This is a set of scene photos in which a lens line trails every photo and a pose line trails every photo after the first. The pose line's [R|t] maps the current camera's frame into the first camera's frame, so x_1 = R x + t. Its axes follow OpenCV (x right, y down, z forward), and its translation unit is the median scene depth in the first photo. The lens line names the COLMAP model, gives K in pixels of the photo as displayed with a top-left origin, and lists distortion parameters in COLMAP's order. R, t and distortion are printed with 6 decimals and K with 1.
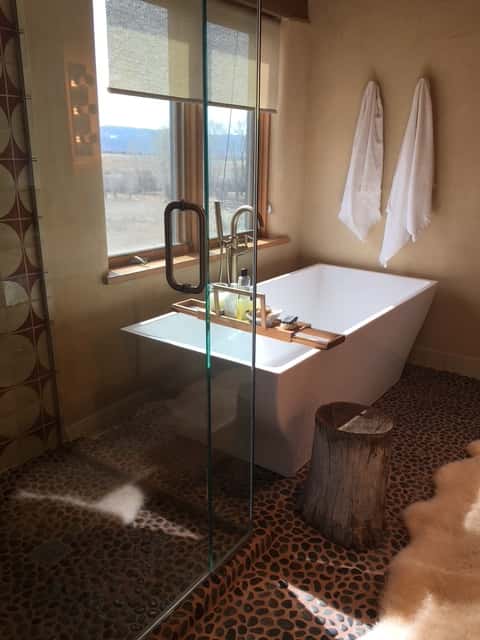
lens RADIAL K [[543.8, 0, 239.2], [0, 543.8, 319.3], [0, 0, 1]] dist [0.045449, -0.006048]
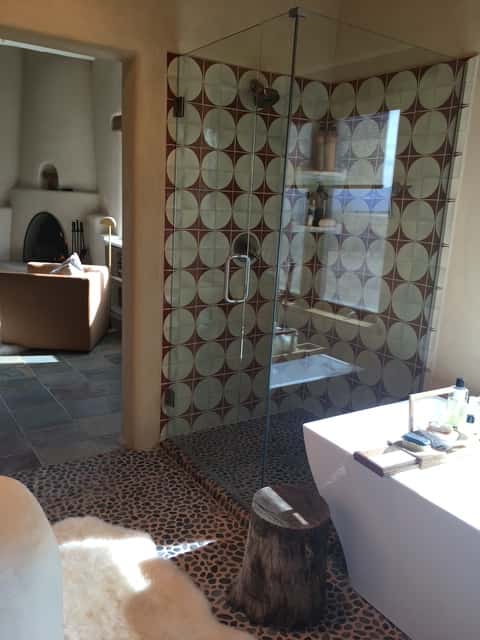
lens RADIAL K [[543.8, 0, 239.2], [0, 543.8, 320.8], [0, 0, 1]] dist [0.045449, -0.006048]
pose [[-0.364385, 0.179112, -0.913861, 1.207549], [-0.317714, 0.898540, 0.302792, -0.427113], [0.875375, 0.400679, -0.270508, 1.189984]]
